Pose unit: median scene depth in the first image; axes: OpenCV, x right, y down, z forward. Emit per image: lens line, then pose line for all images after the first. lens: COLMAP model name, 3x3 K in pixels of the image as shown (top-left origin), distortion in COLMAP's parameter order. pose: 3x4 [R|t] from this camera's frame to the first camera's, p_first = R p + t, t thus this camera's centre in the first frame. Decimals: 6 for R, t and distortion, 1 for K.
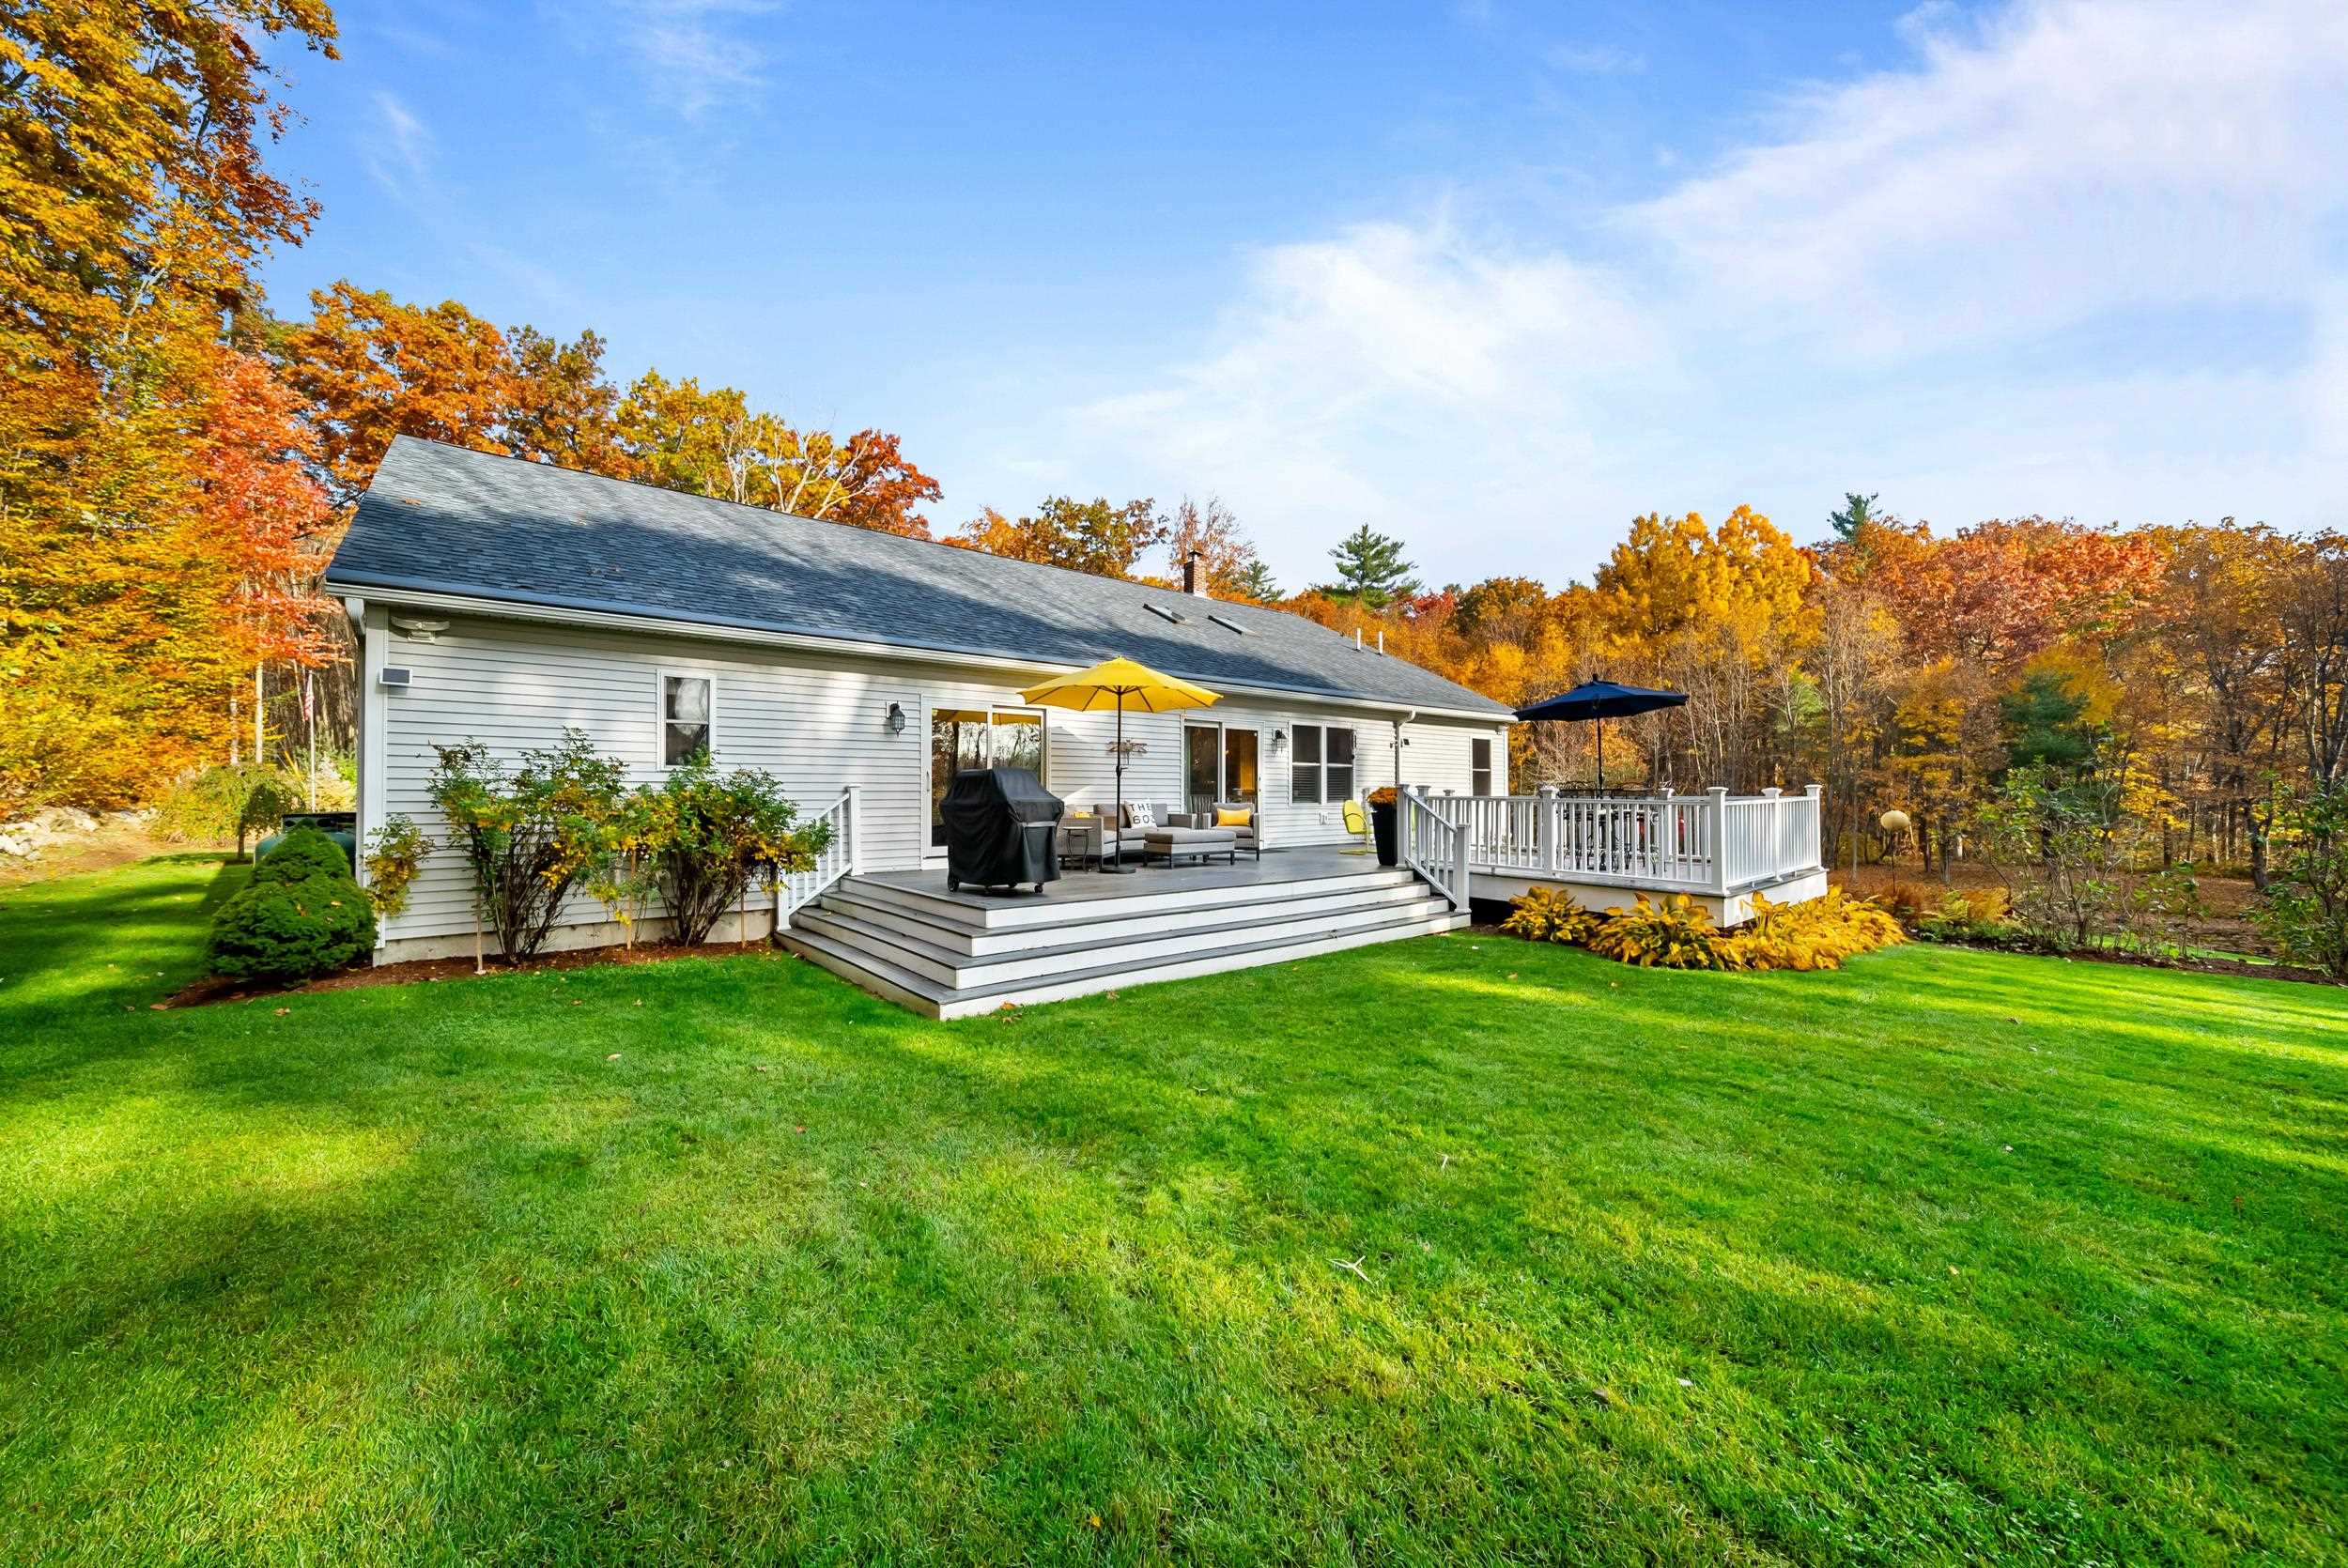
lens RADIAL K [[831.5, 0, 1172.6], [0, 831.5, 783.4], [0, 0, 1]] dist [0.001227, -0.001703]
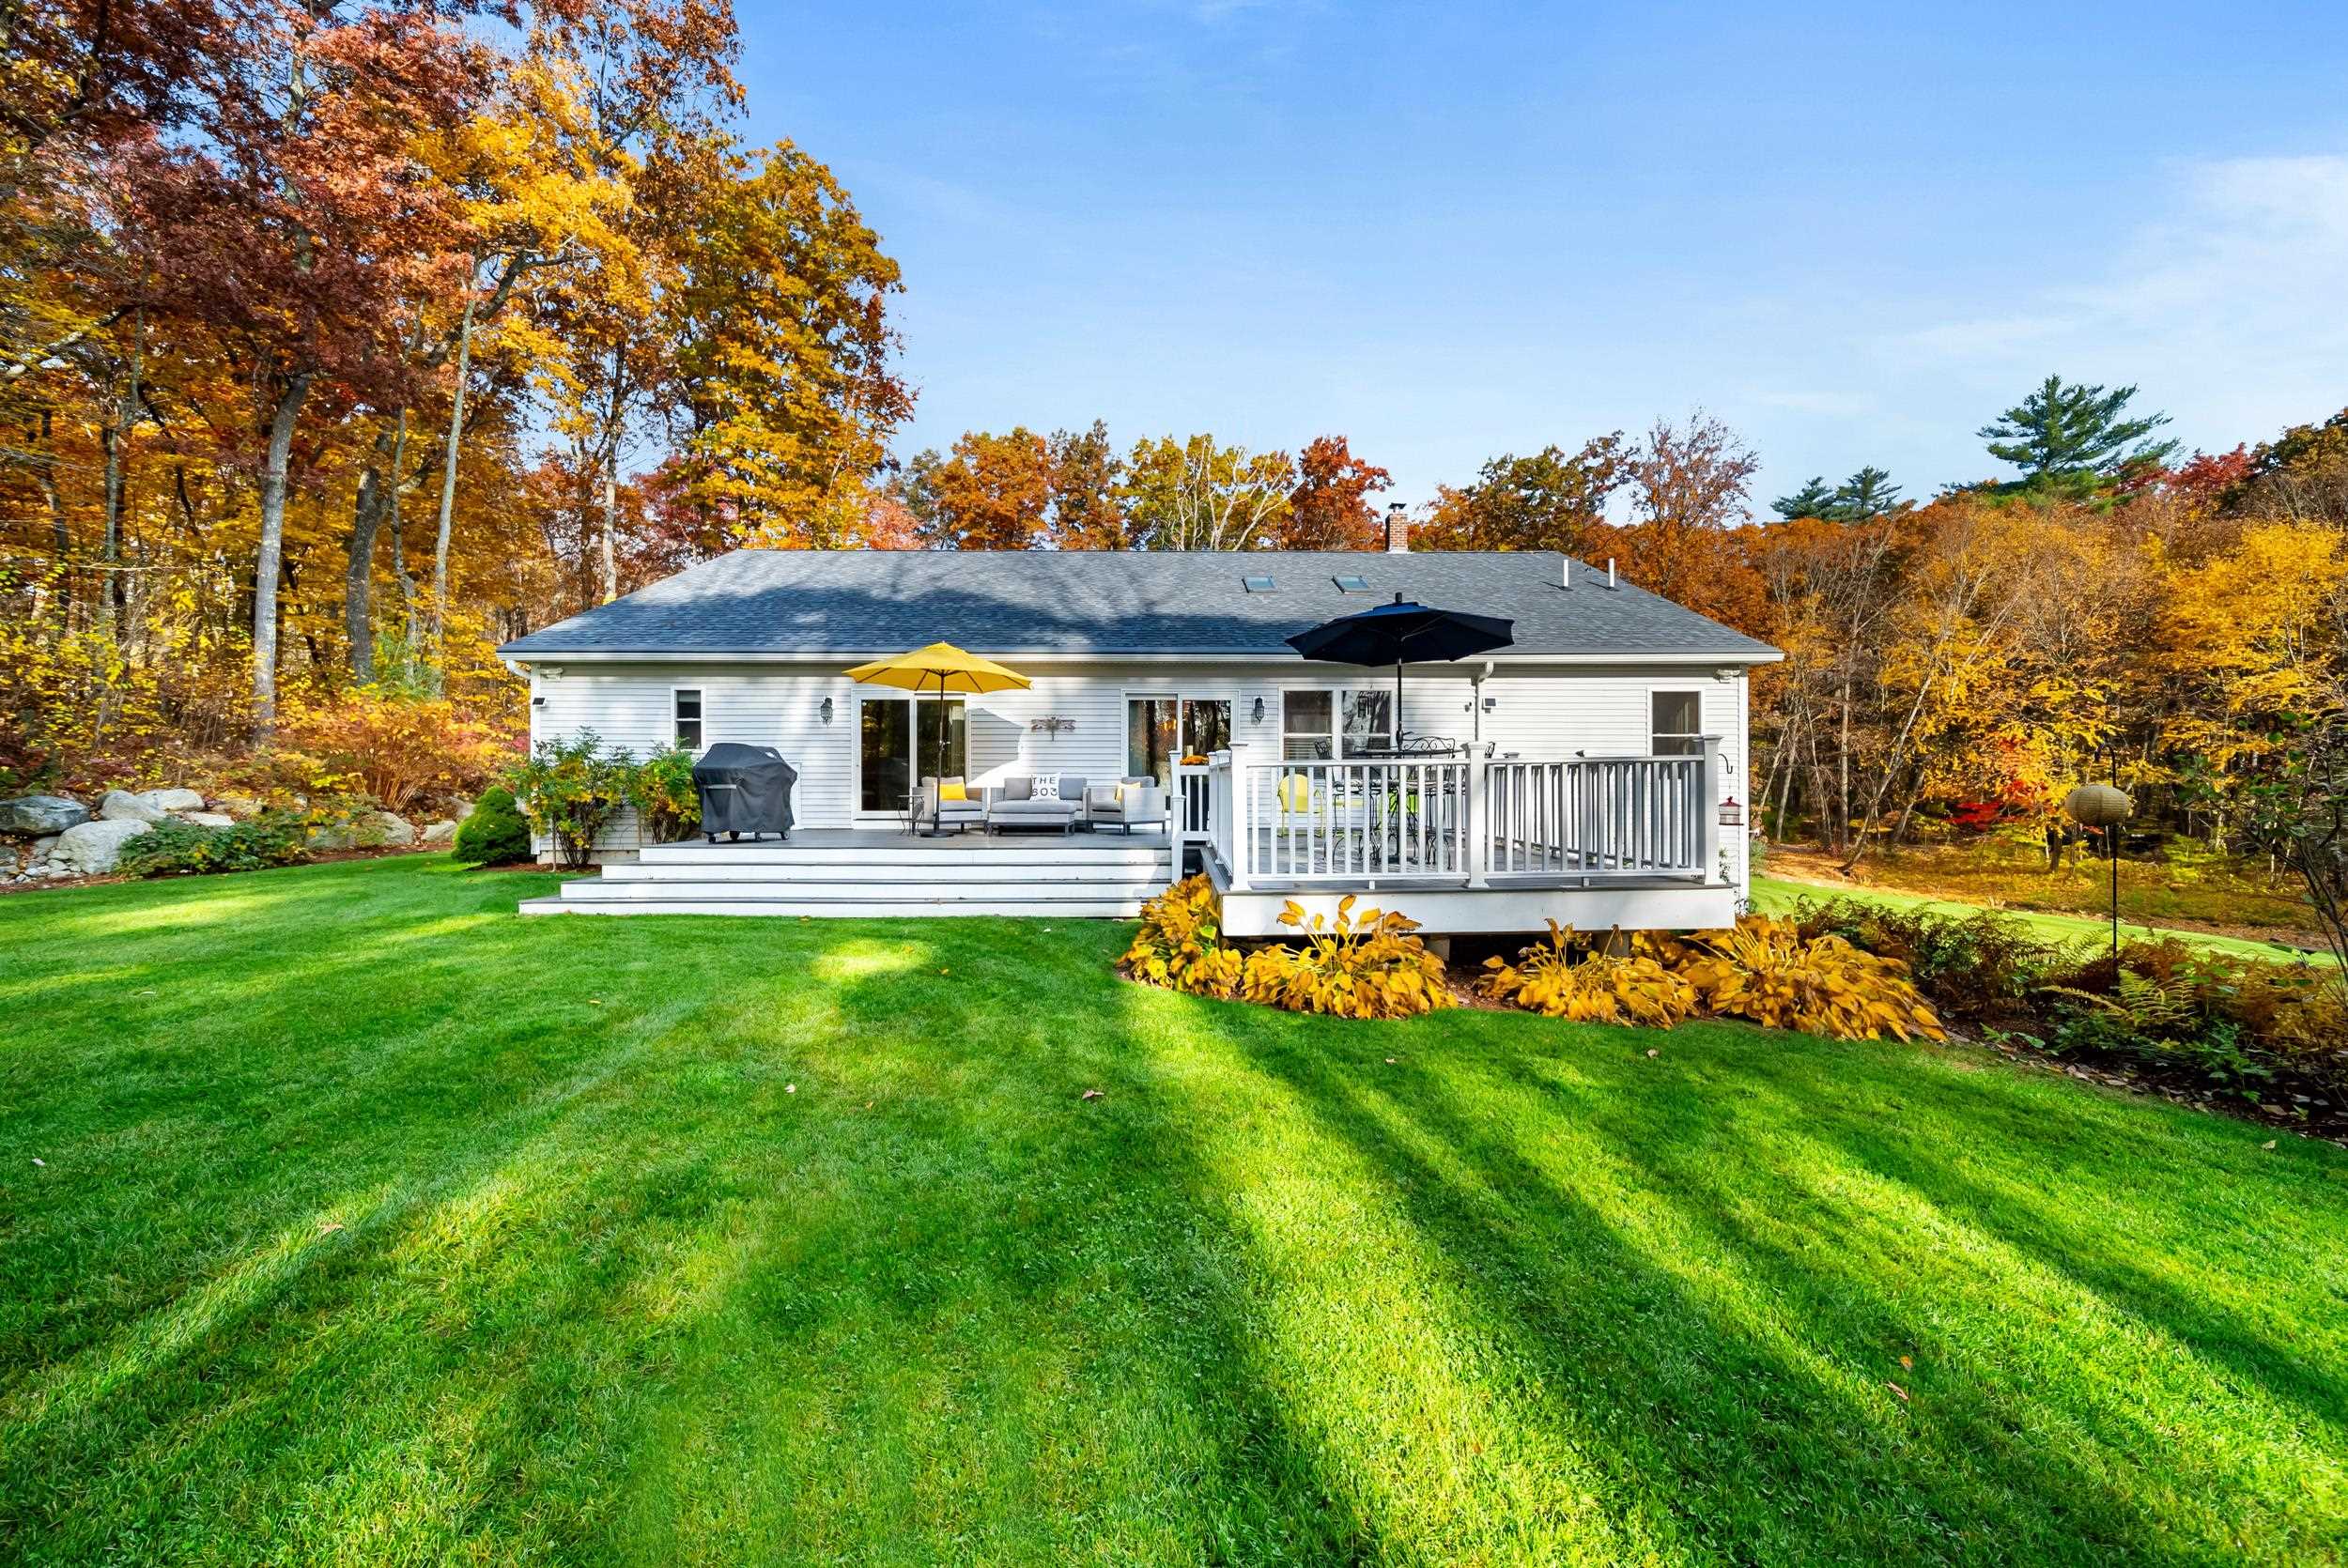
lens RADIAL K [[831.5, 0, 1162.3], [0, 831.5, 780.7], [0, 0, 1]] dist [0.001227, -0.001703]
pose [[0.778908, -0.004492, -0.627123, 0.196882], [0.008020, 0.999964, 0.002798, 0.007209], [0.627087, -0.007209, 0.778916, 0.074184]]
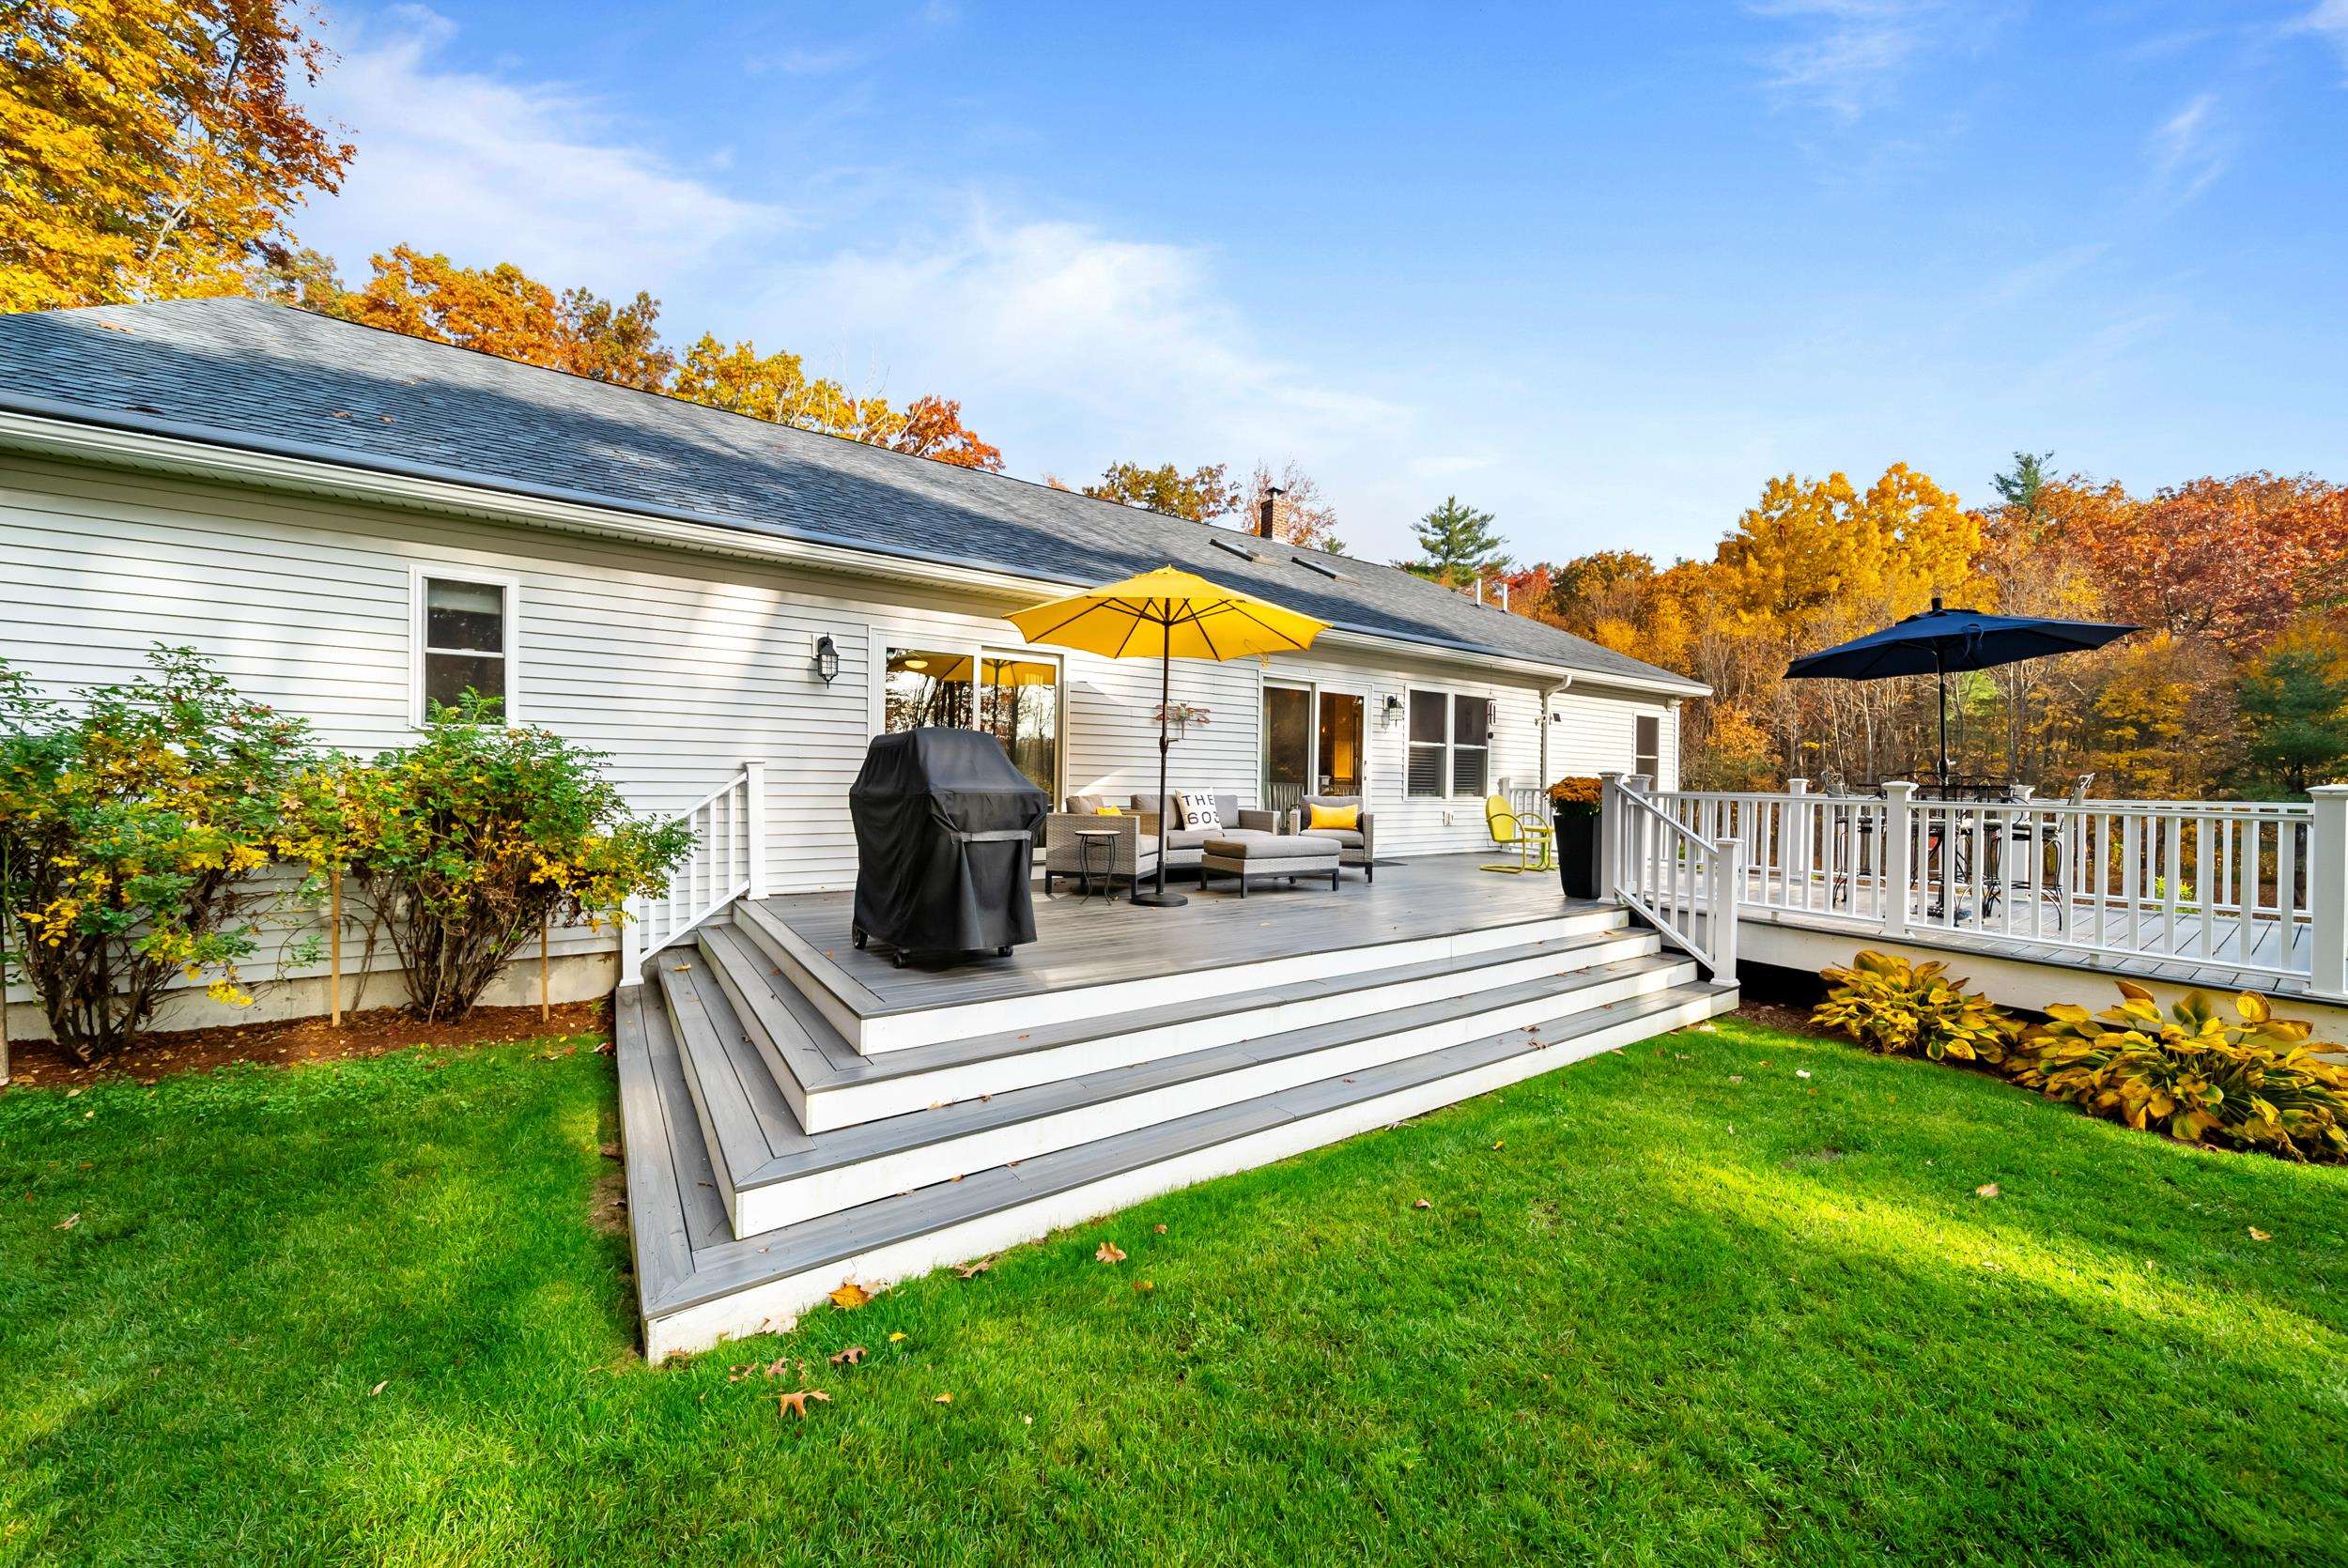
lens RADIAL K [[831.5, 0, 1175.2], [0, 831.5, 786.3], [0, 0, 1]] dist [0.001227, -0.001703]
pose [[0.996901, 0.016993, -0.076804, -0.001339], [-0.015503, 0.999681, 0.019961, 0.000994], [0.077118, -0.018708, 0.996846, 0.083141]]
